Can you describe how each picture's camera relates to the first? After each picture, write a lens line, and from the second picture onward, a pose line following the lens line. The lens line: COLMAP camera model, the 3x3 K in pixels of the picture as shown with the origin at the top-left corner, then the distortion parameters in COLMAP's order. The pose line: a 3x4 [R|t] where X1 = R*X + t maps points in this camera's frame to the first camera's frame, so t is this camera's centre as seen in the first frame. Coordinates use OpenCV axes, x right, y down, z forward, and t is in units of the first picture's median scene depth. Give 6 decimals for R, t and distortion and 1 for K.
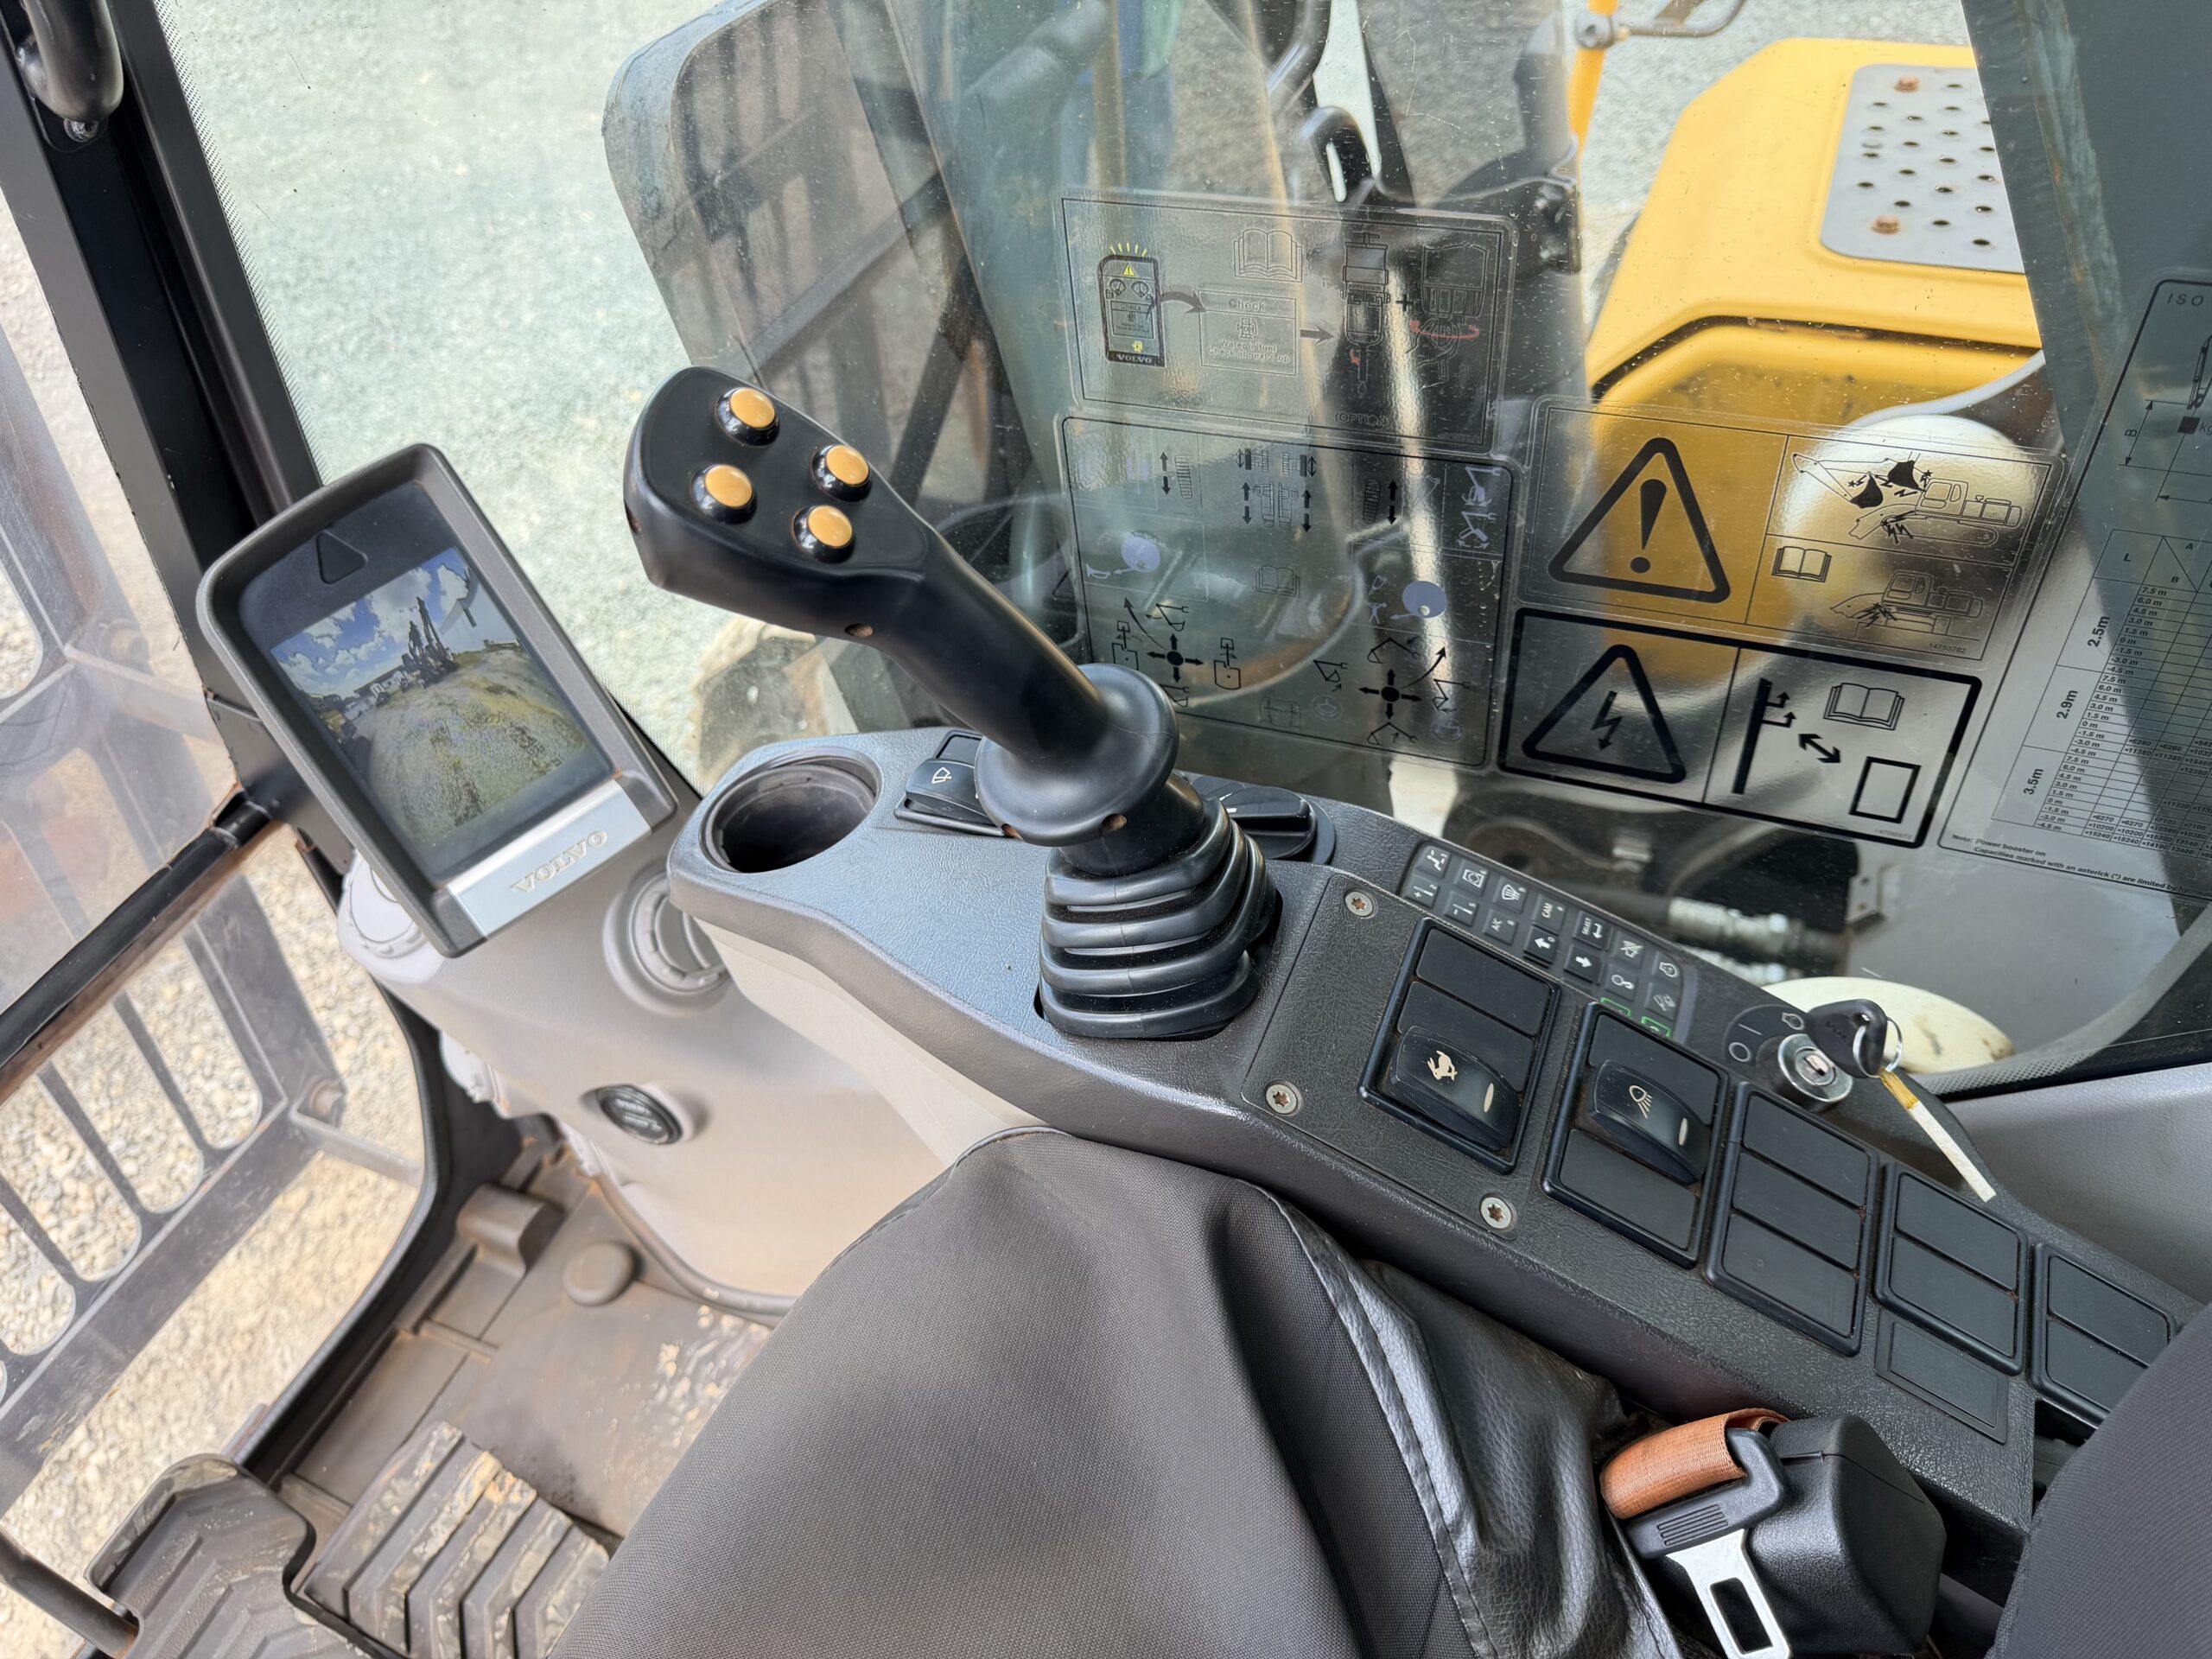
lens RADIAL K [[1595.9, 0, 1106.0], [0, 1595.9, 829.8], [0, 0, 1]] dist [0.004792, -0.010726]
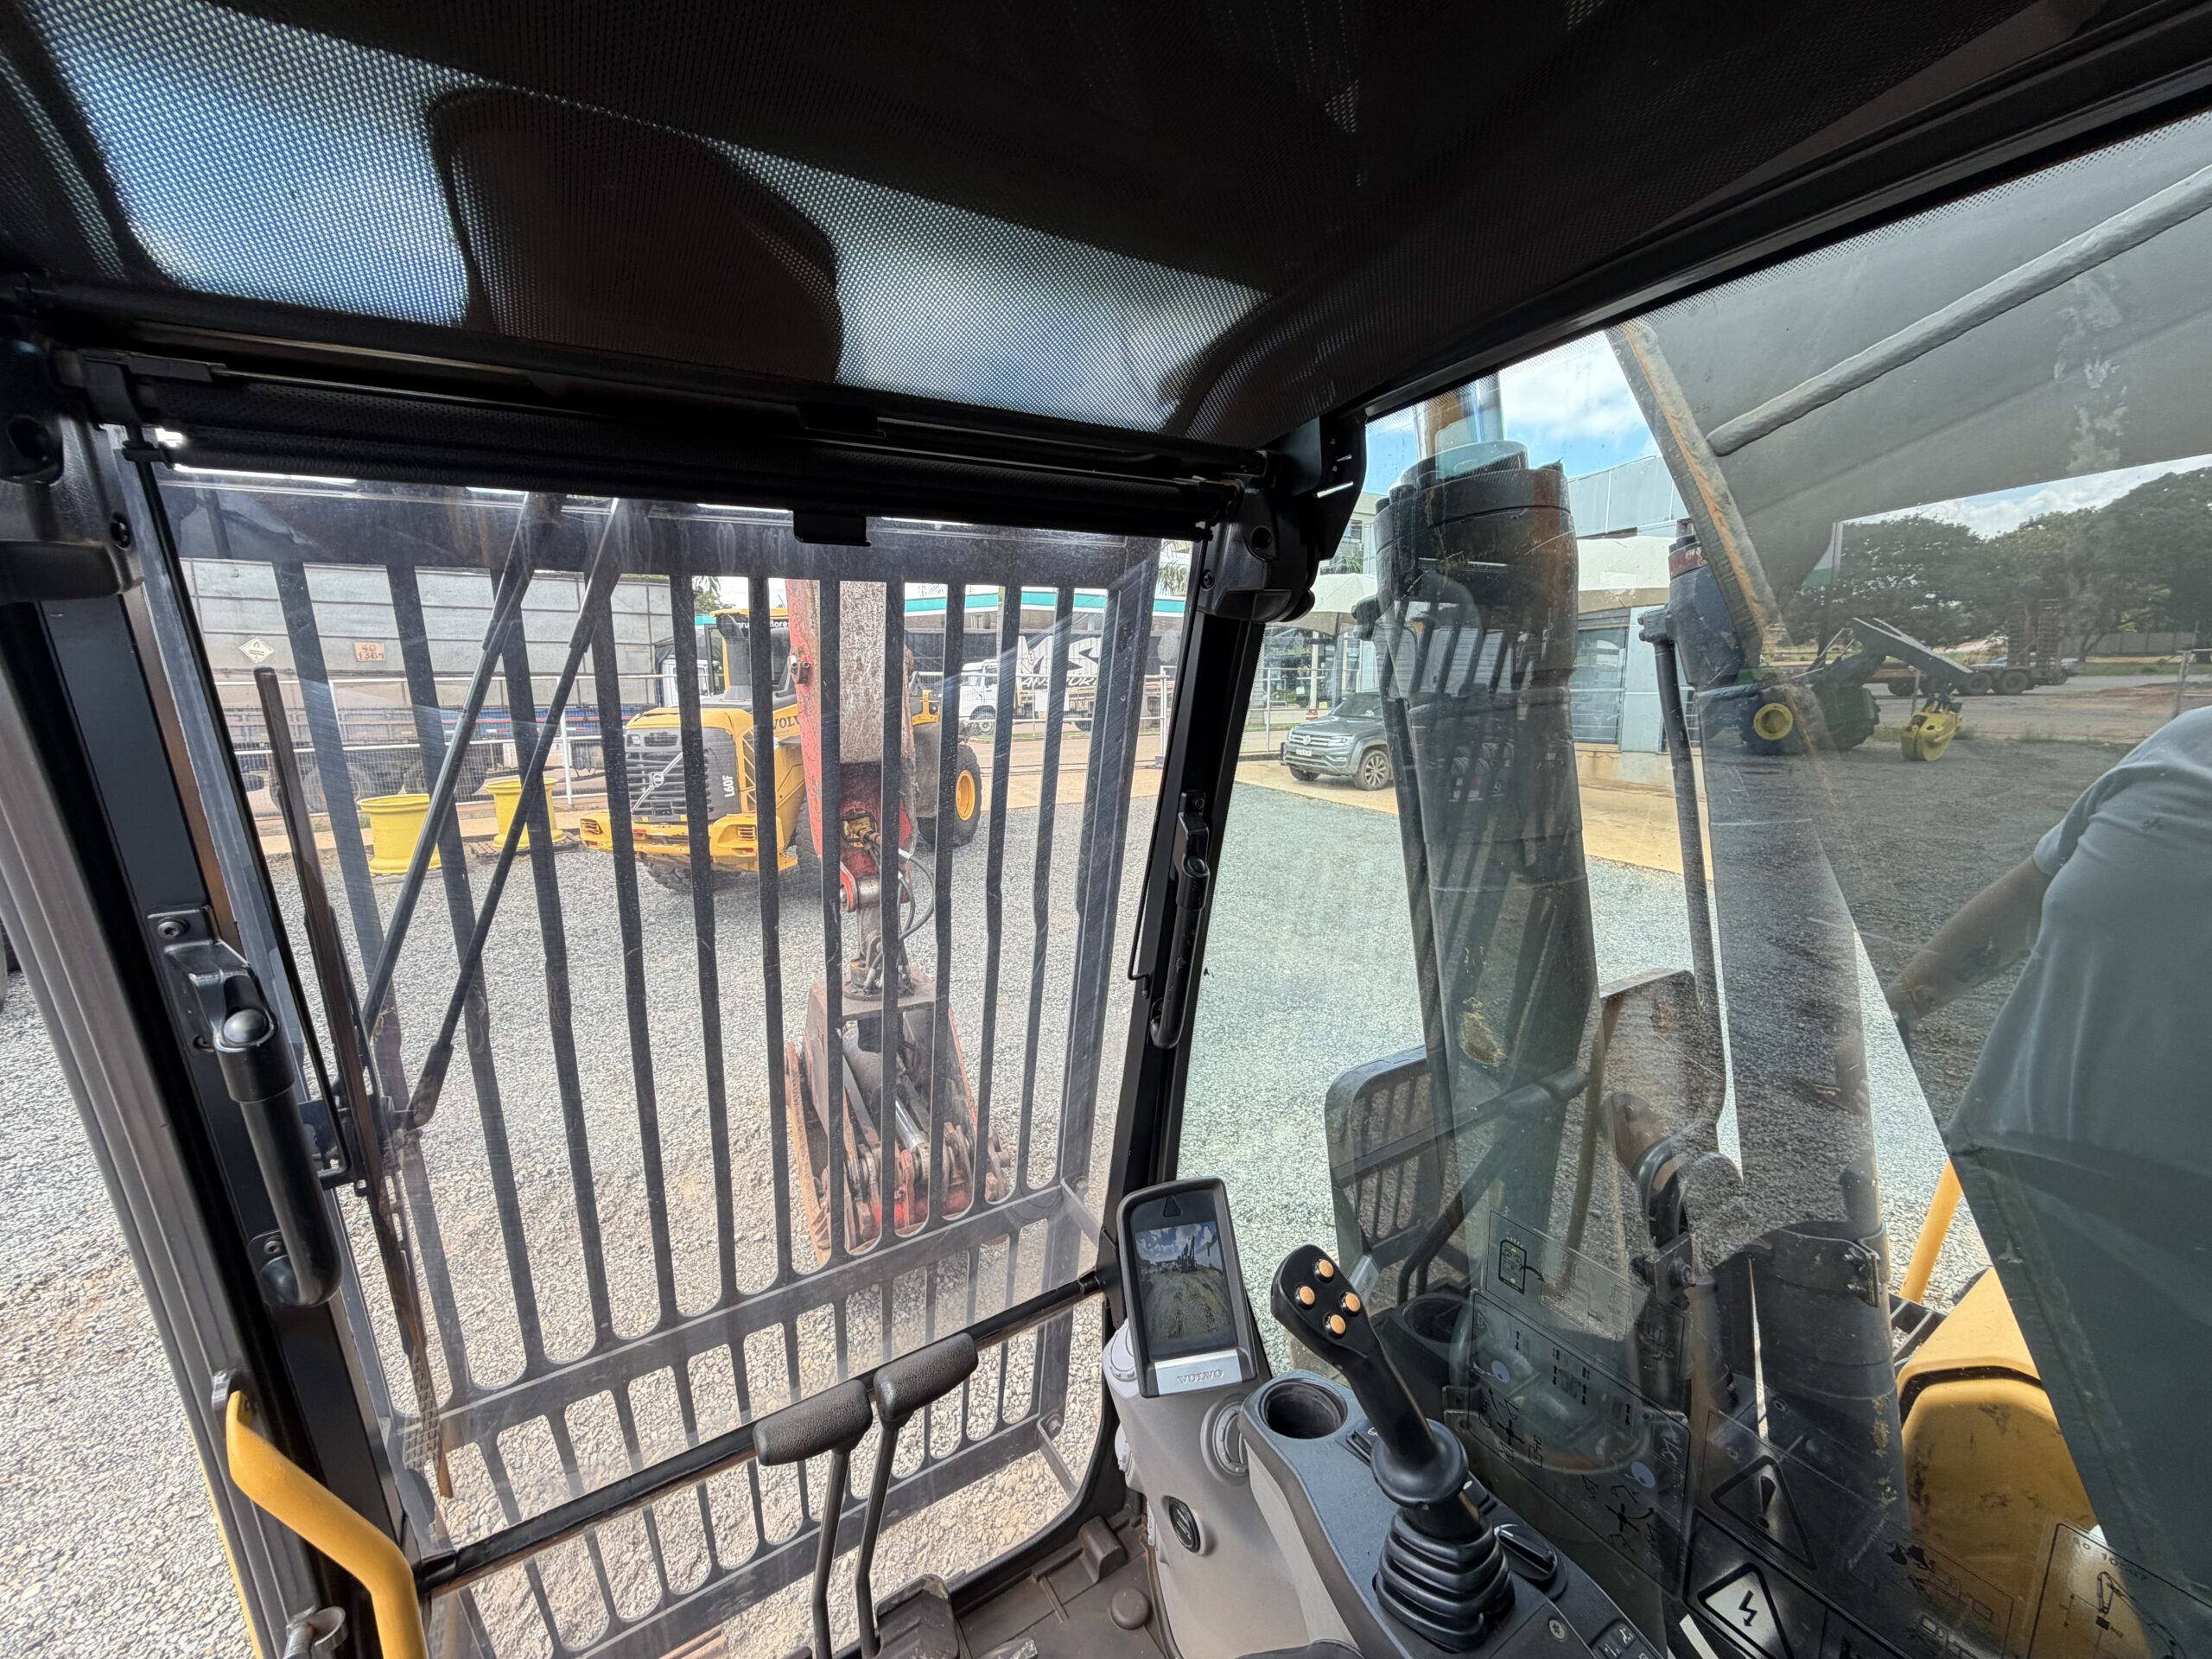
lens RADIAL K [[884.9, 0, 1099.8], [0, 884.9, 828.5], [0, 0, 1]] dist [0.002767, -0.000077]
pose [[0.811263, 0.173227, -0.558430, 0.107067], [-0.440538, 0.809068, -0.389018, -0.056880], [0.384420, 0.561606, 0.732680, -0.409016]]
